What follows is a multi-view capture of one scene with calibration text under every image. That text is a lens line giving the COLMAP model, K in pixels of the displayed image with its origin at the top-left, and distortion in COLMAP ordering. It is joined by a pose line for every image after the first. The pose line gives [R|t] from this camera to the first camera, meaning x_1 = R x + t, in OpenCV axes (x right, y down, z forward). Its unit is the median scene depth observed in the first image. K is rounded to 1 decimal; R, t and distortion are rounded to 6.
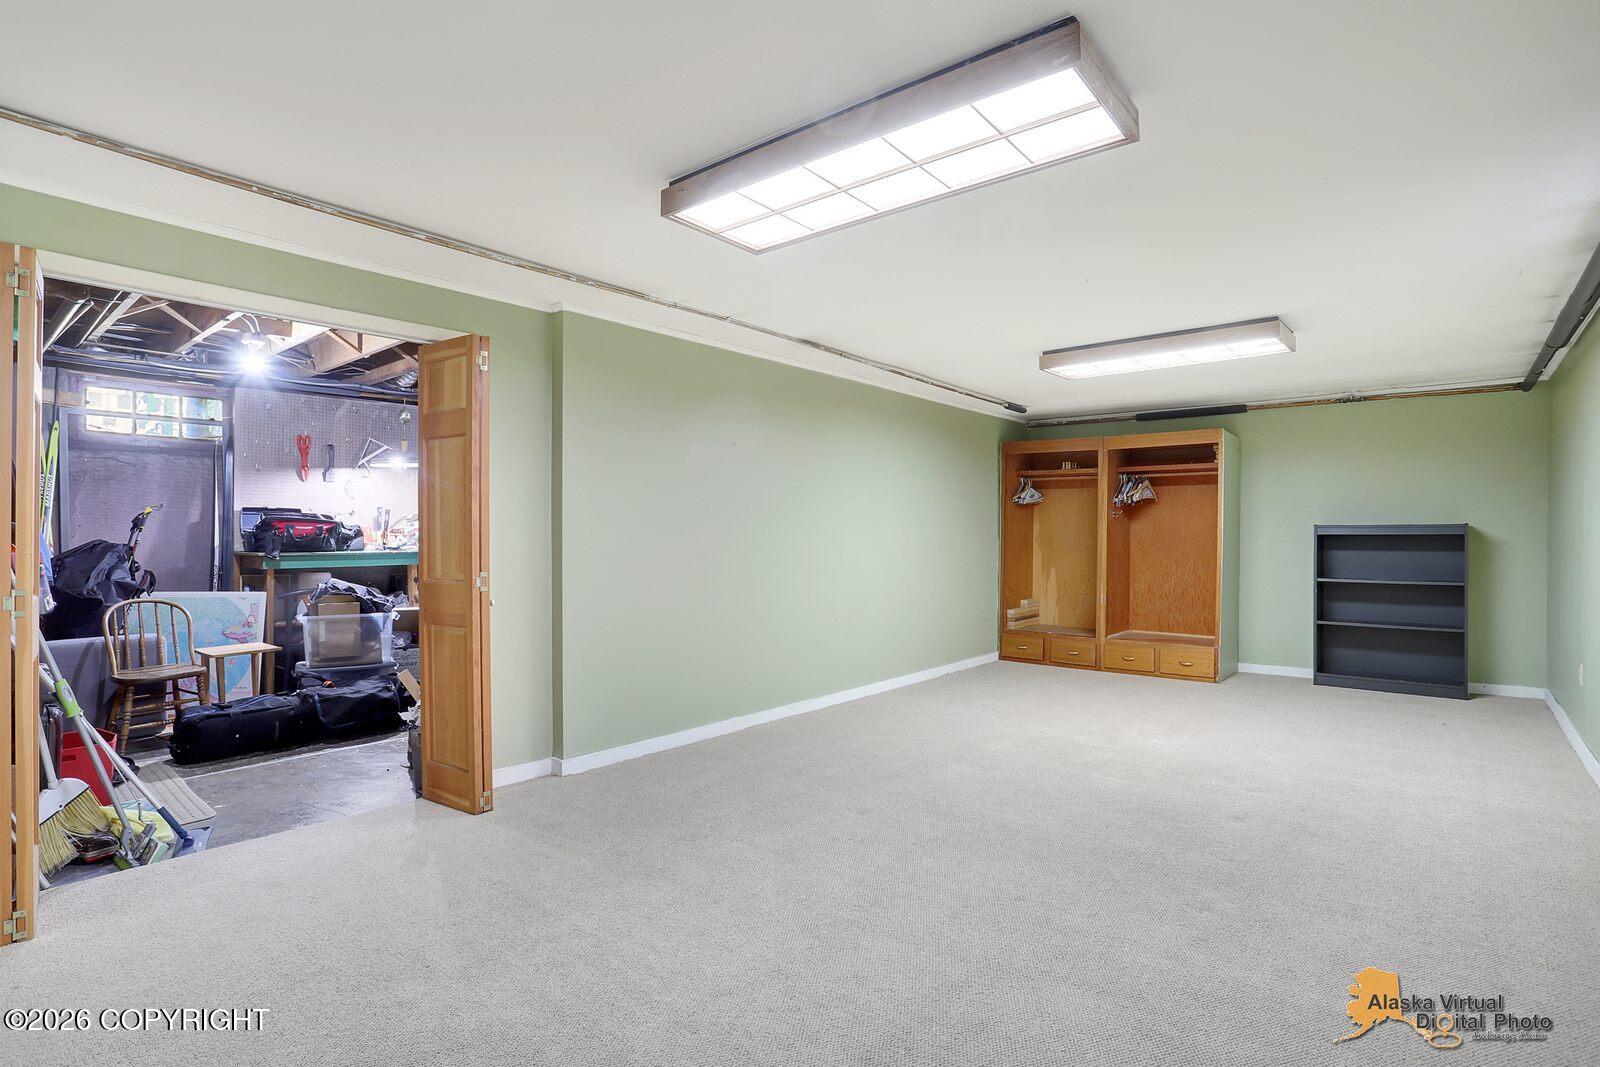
lens RADIAL K [[784.3, 0, 799.1], [0, 784.3, 529.5], [0, 0, 1]] dist [-0.004369, 0.000004]
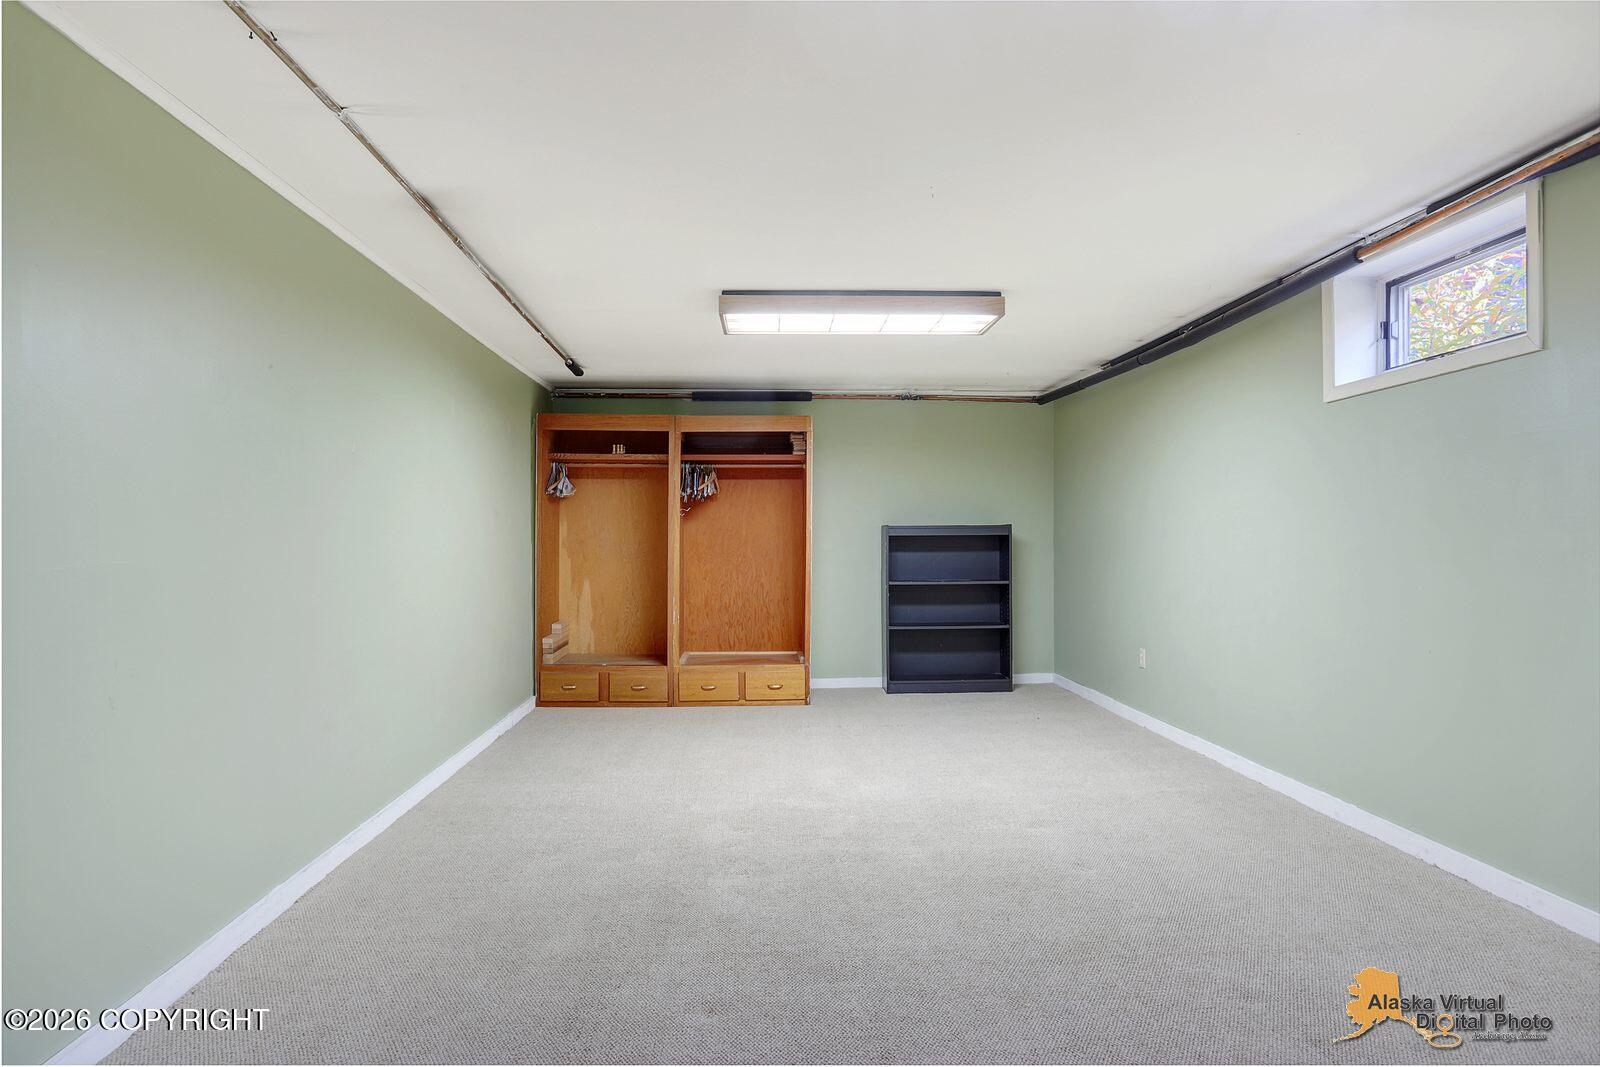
lens RADIAL K [[931.3, 0, 797.0], [0, 931.3, 543.7], [0, 0, 1]] dist [-0.033549, -0.000069]
pose [[0.751084, -0.009102, 0.660144, -0.152174], [0.001312, 0.999924, 0.012295, 0.001800], [-0.660206, -0.008369, 0.751038, 0.201960]]
